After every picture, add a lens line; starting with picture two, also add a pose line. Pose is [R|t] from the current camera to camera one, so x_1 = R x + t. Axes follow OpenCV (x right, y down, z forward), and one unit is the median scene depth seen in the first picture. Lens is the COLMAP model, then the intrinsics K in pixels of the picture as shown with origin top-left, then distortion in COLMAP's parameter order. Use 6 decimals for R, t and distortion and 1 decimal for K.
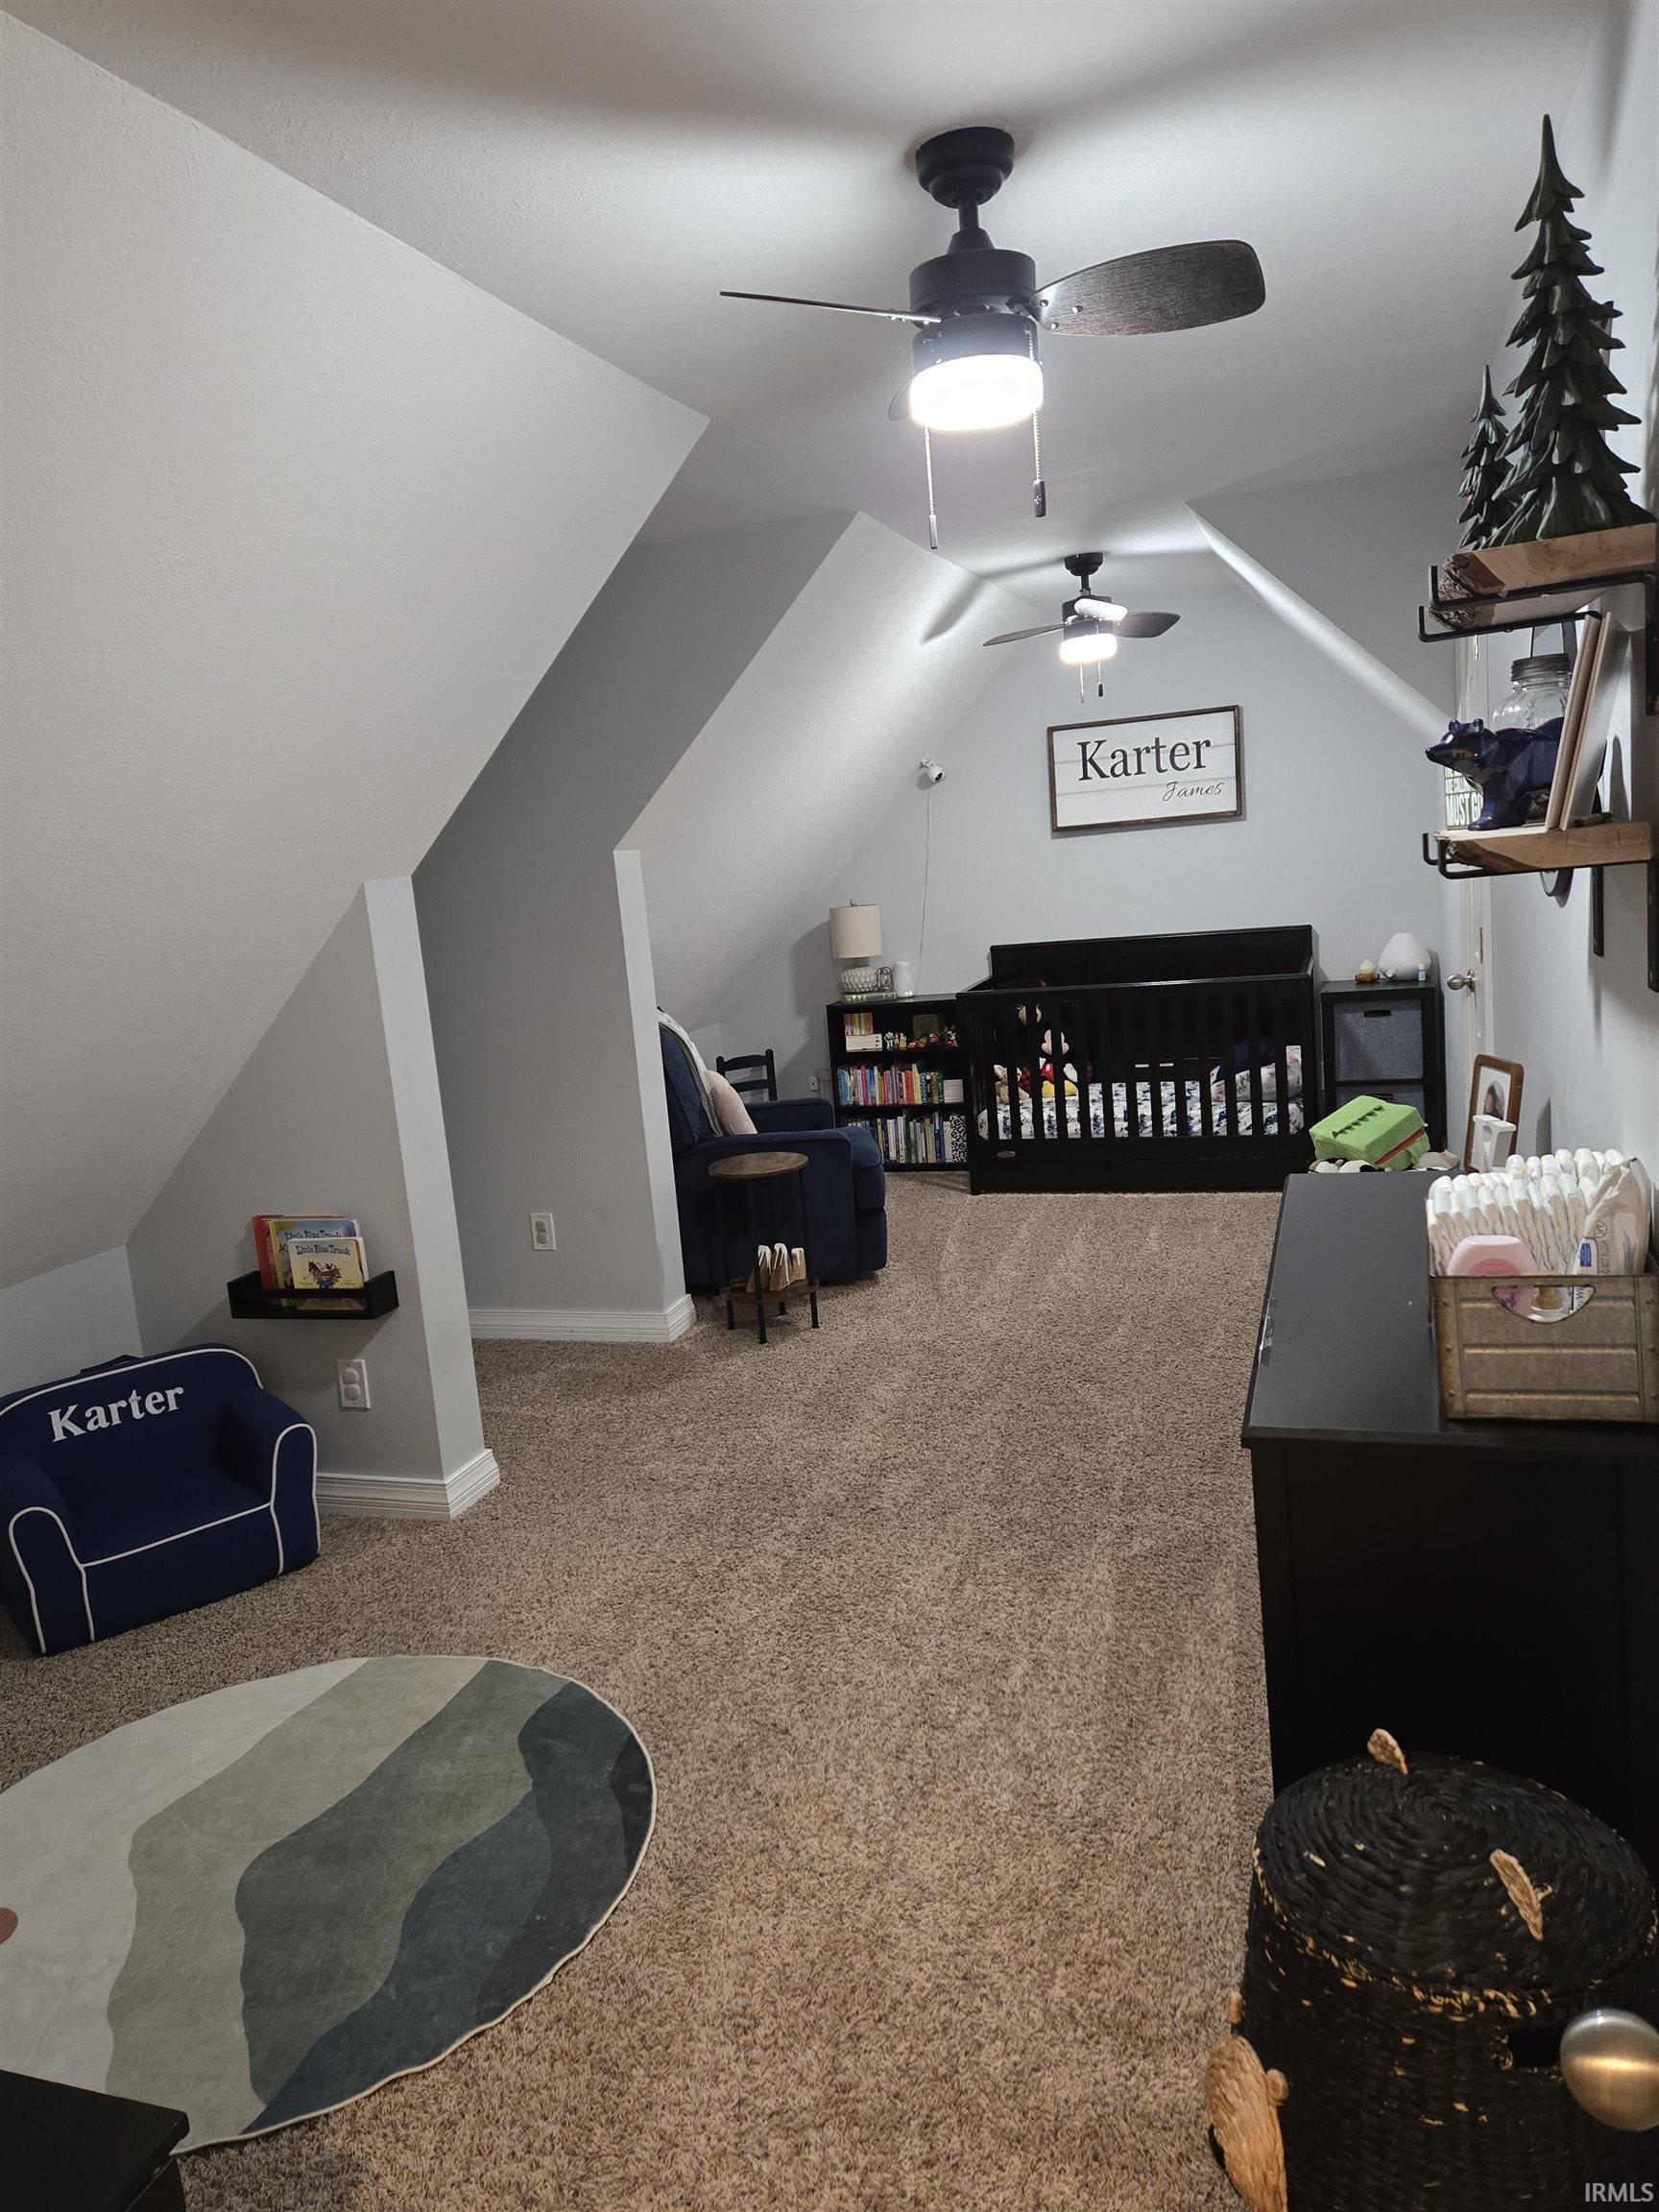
lens RADIAL K [[1478.8, 0, 842.9], [0, 1478.8, 1088.0], [0, 0, 1]] dist [0.078499, -0.068952]
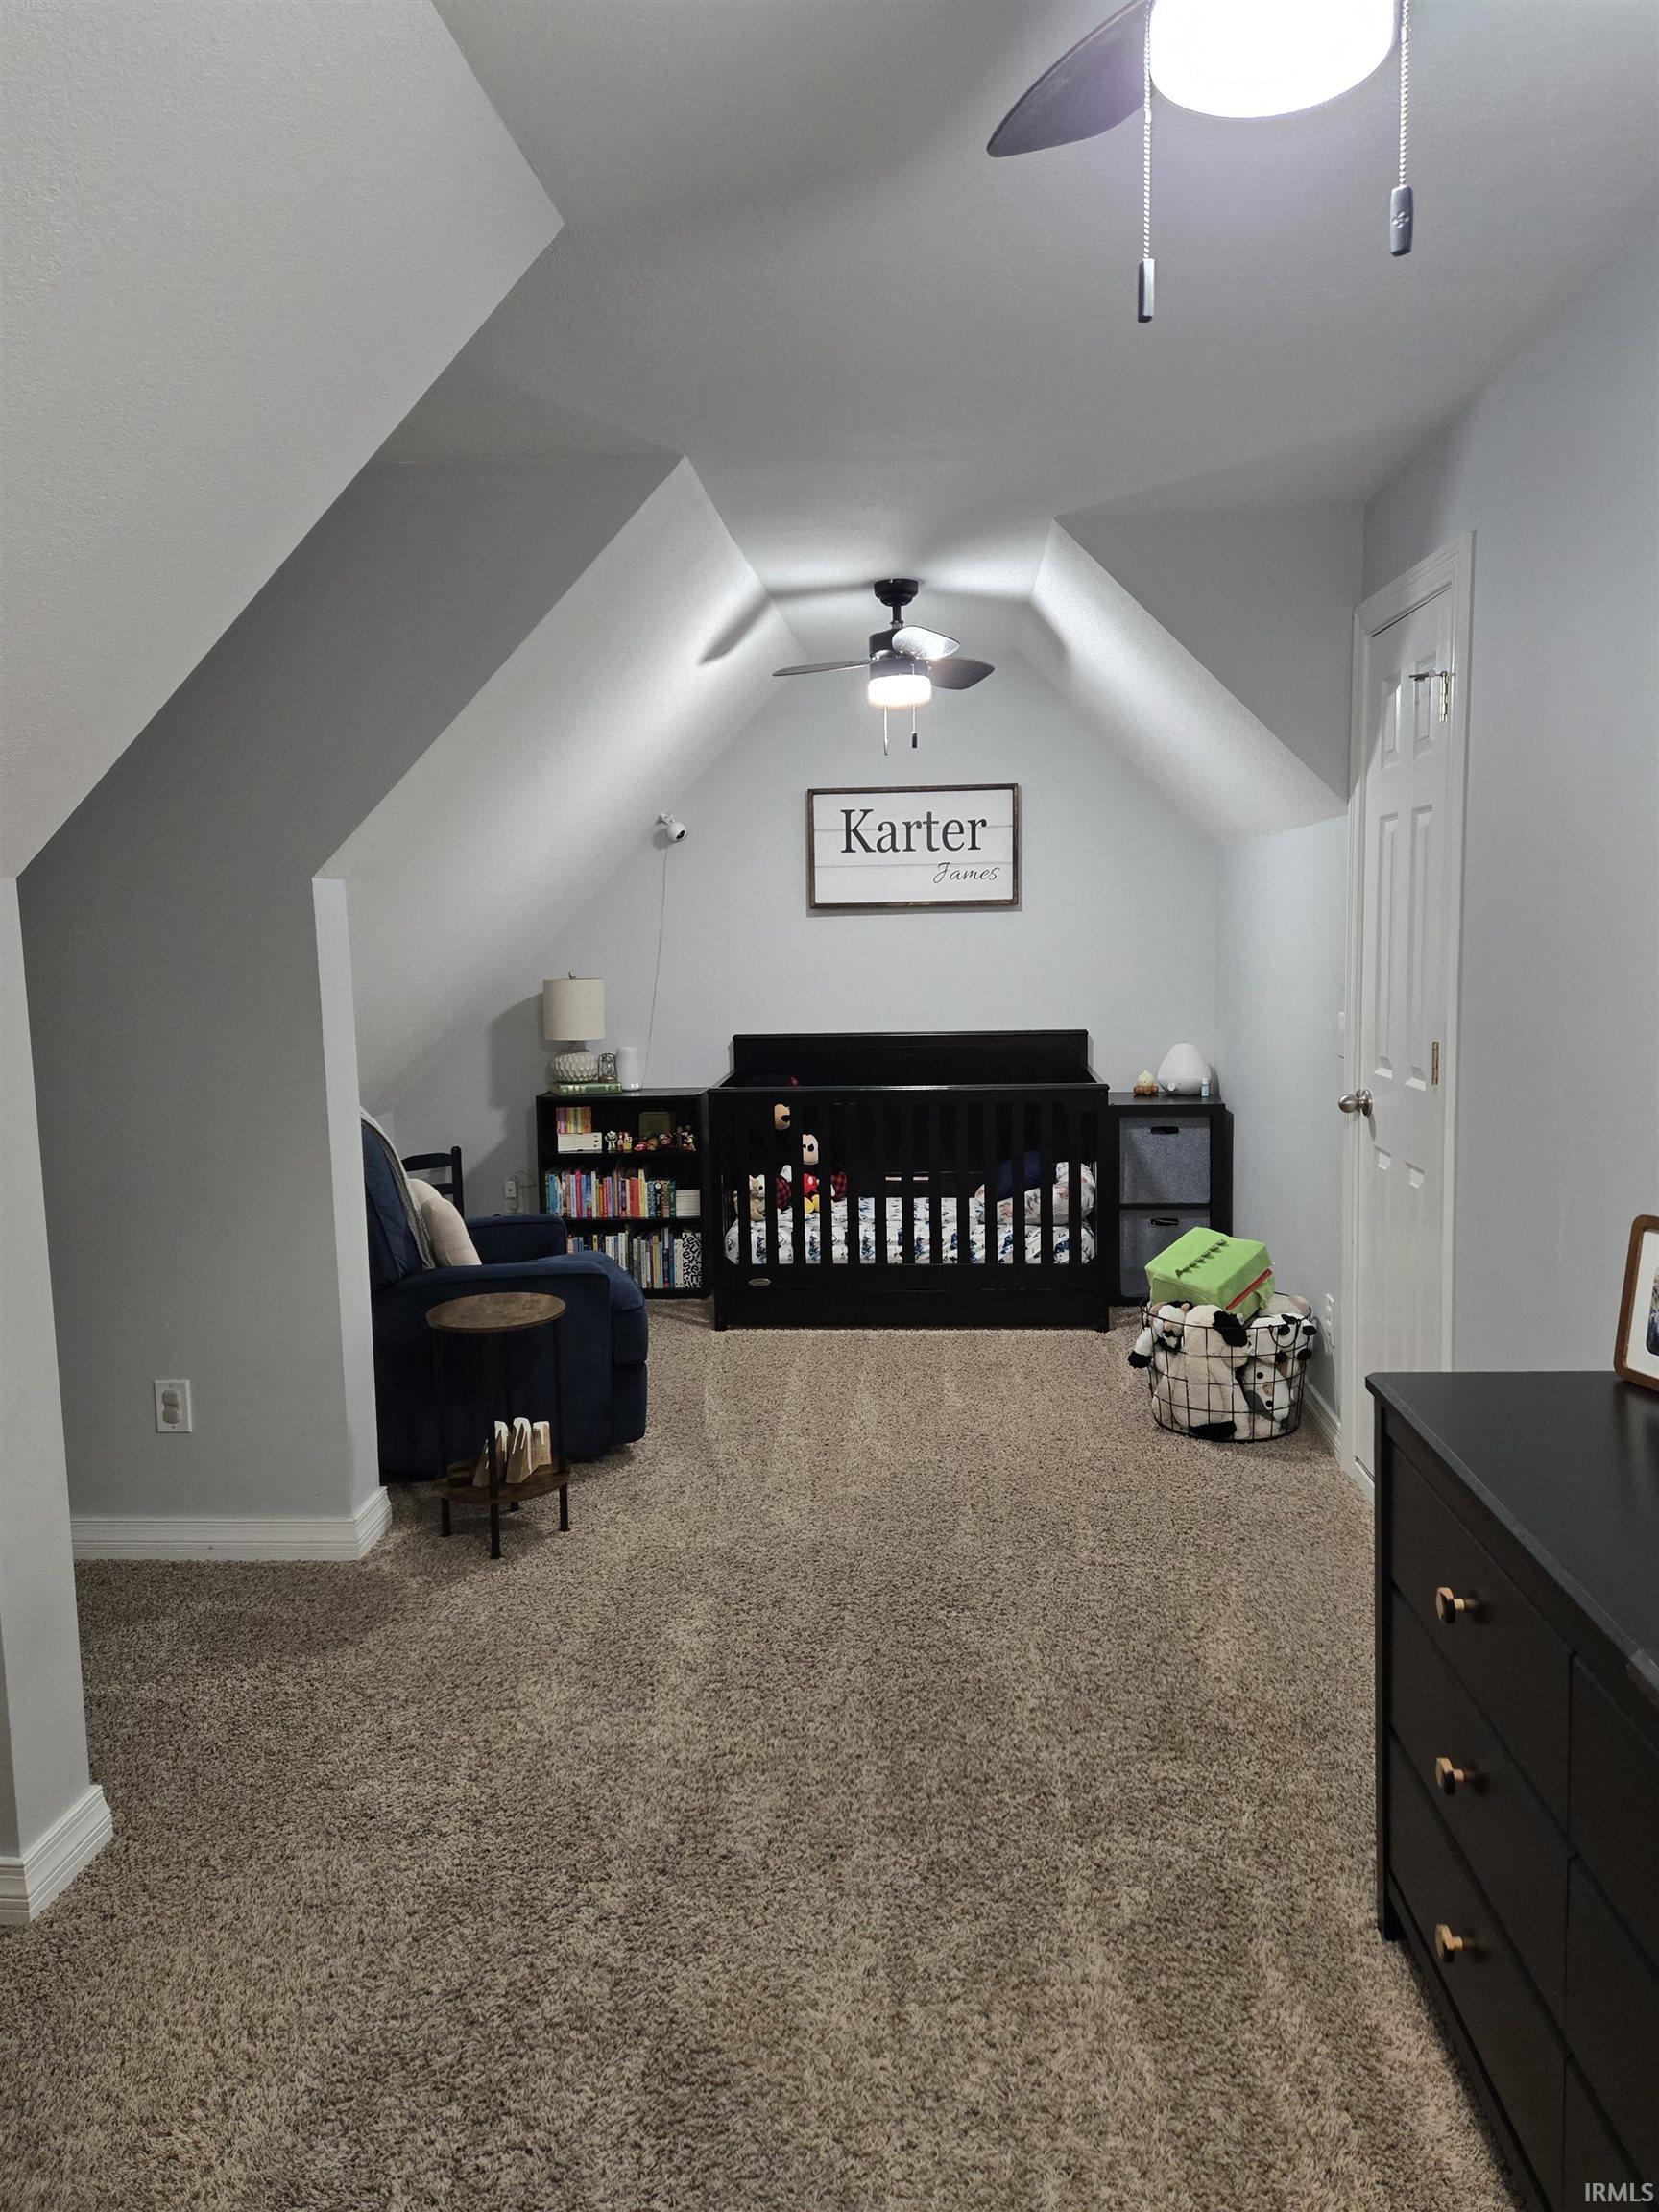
lens RADIAL K [[1478.8, 0, 835.7], [0, 1478.8, 1109.4], [0, 0, 1]] dist [0.078499, -0.068952]
pose [[0.967257, 0.035848, 0.251253, -0.078560], [-0.024176, 0.998487, -0.049391, -0.015955], [-0.252643, 0.041700, 0.966661, 0.214880]]
